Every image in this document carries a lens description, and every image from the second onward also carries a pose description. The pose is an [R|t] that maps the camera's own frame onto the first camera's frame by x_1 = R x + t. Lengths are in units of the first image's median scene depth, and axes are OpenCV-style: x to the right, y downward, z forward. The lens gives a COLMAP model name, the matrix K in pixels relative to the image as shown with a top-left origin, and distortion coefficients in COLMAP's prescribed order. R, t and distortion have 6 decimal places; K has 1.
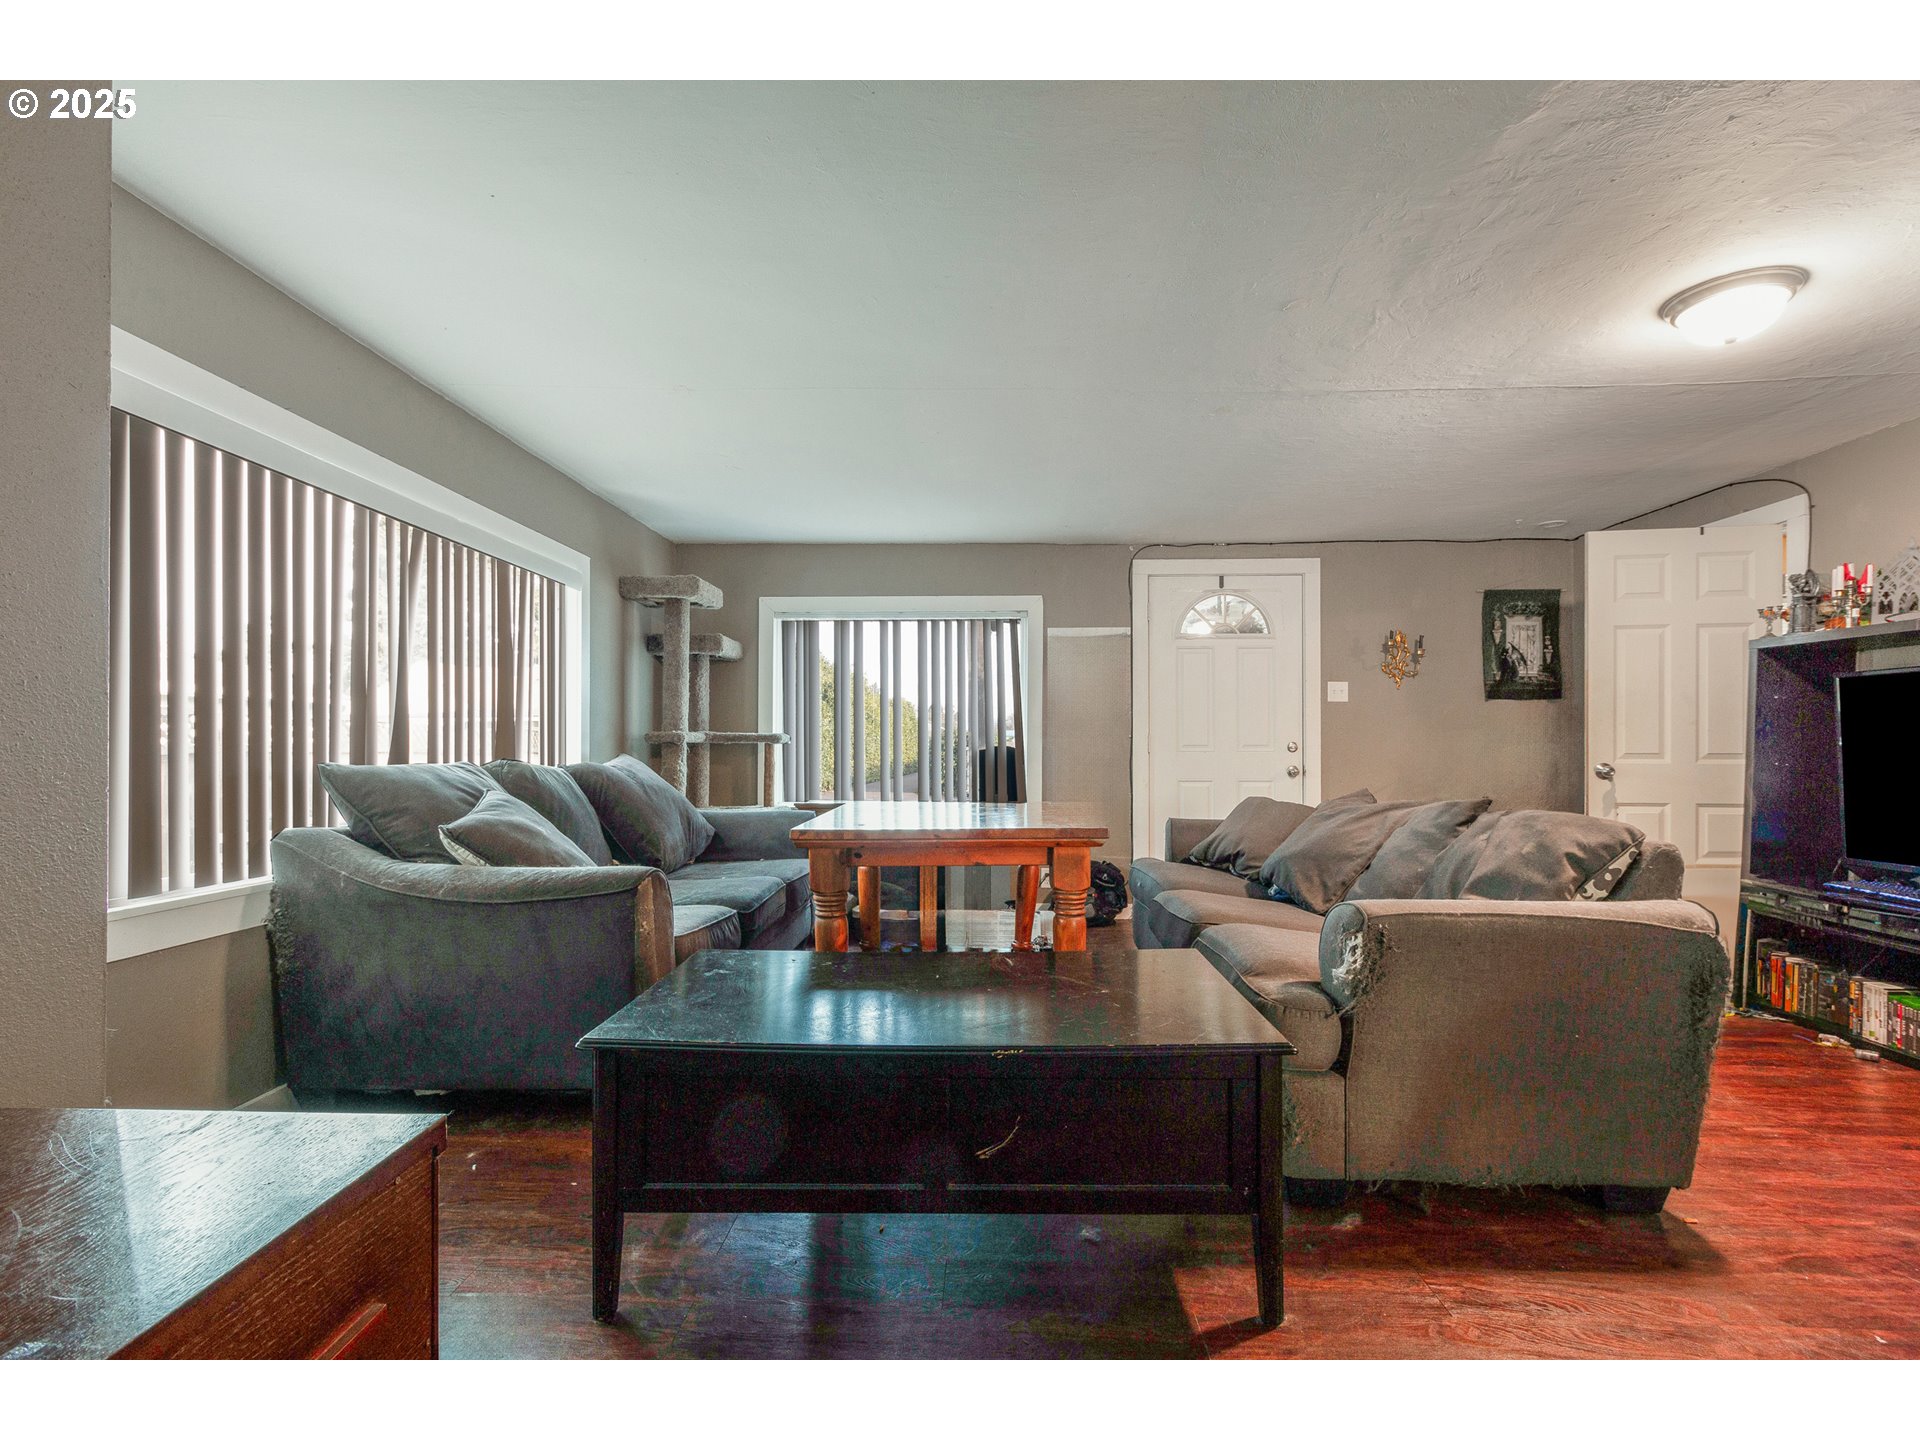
lens RADIAL K [[907.3, 0, 962.0], [0, 907.3, 755.0], [0, 0, 1]] dist [0.020398, 0.000012]
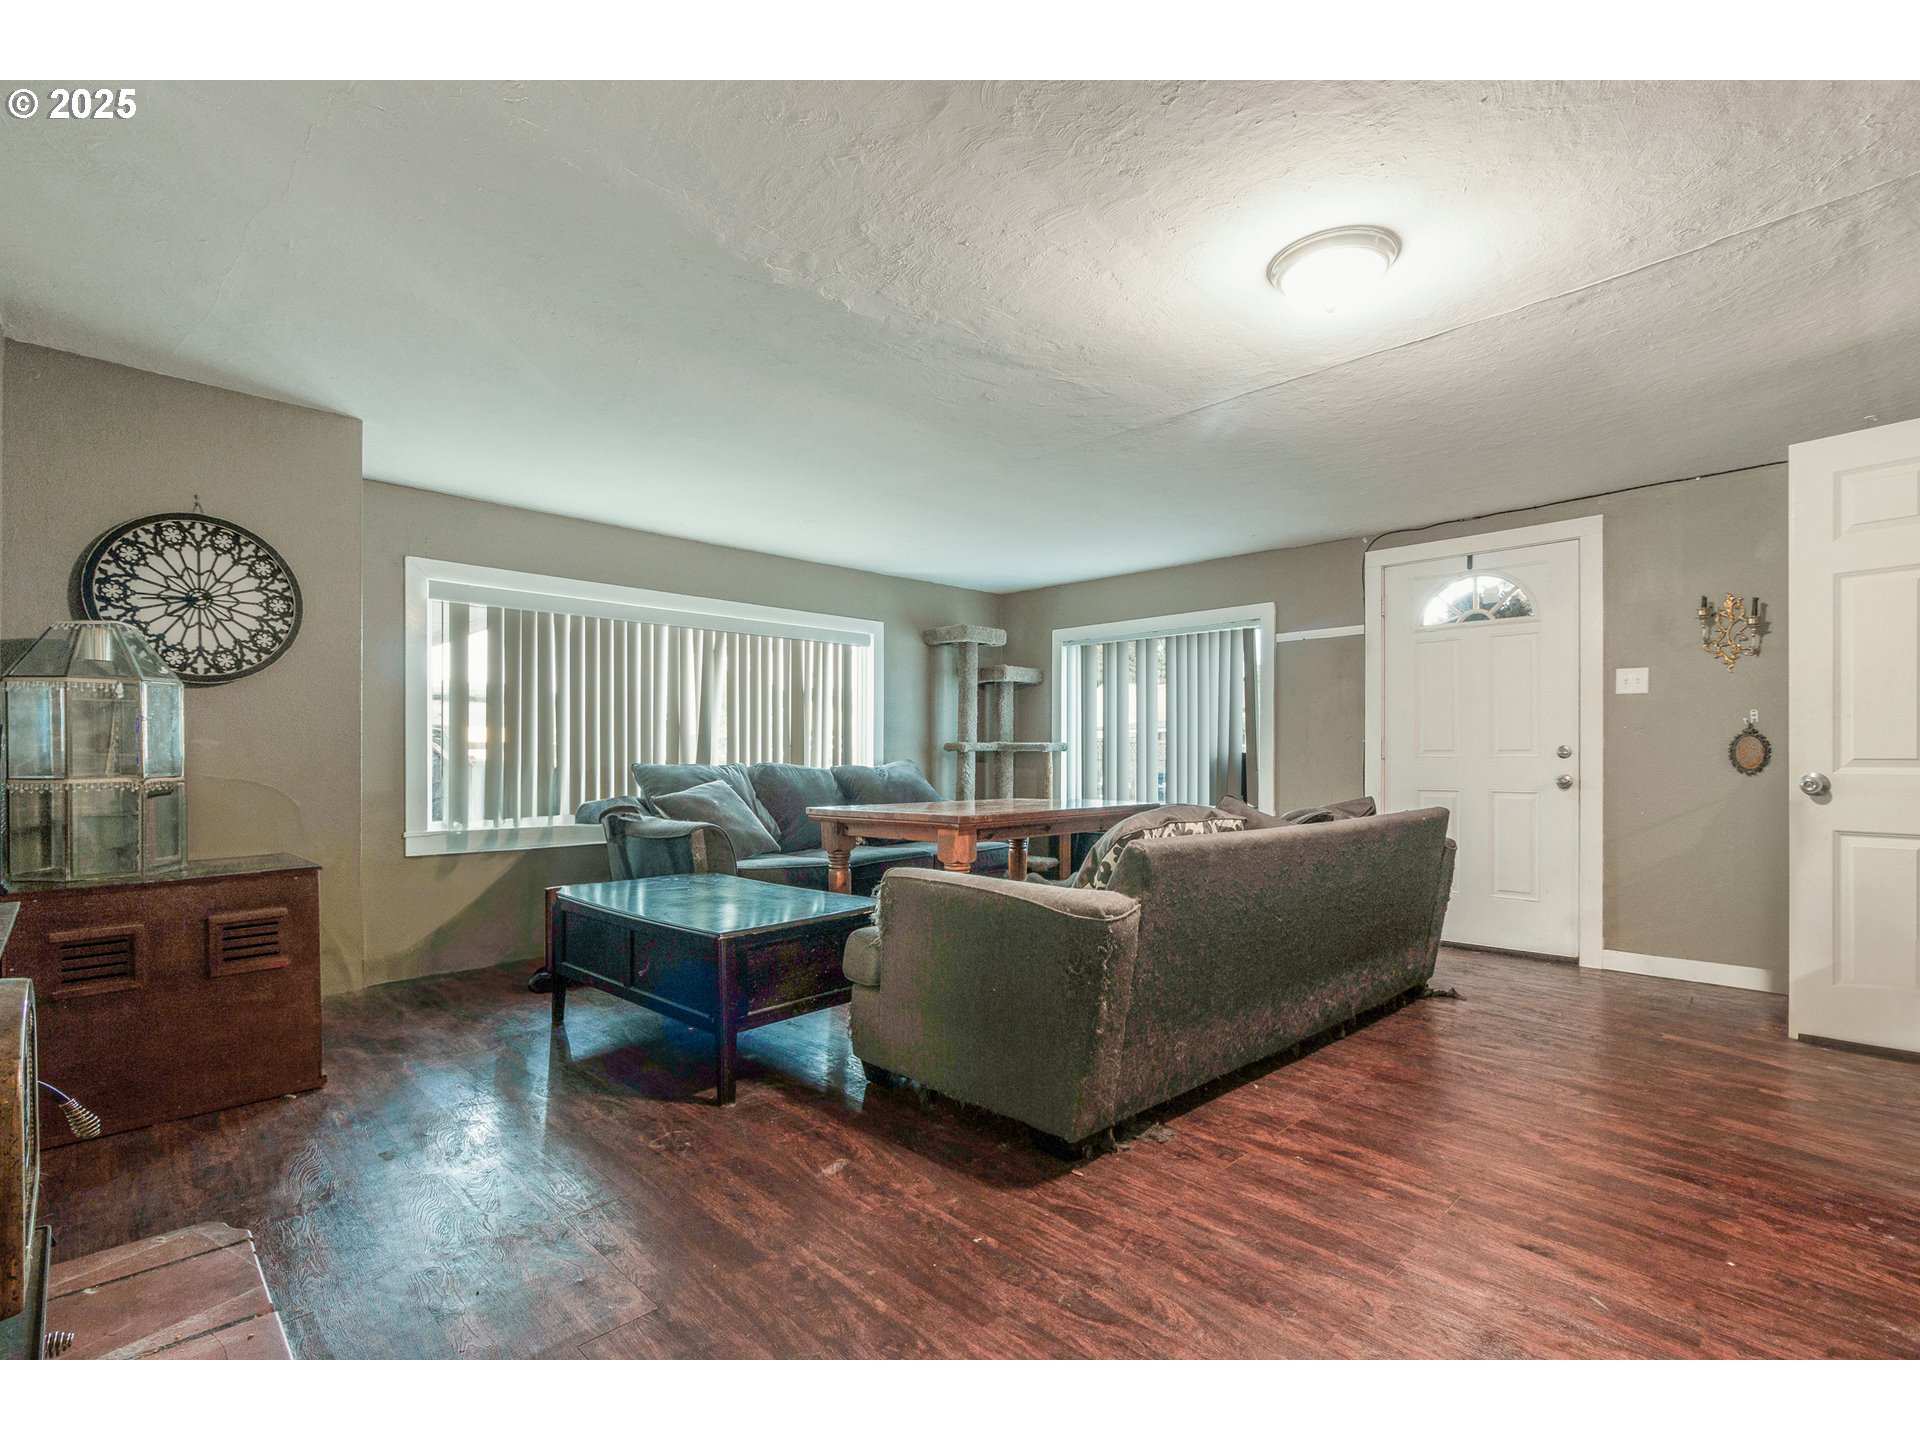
lens RADIAL K [[907.3, 0, 962.0], [0, 907.3, 755.0], [0, 0, 1]] dist [0.020398, 0.000012]
pose [[0.726087, -0.001524, -0.687601, 0.537592], [-0.003681, 0.999975, -0.006104, 0.001040], [0.687593, 0.006963, 0.726063, 0.035894]]
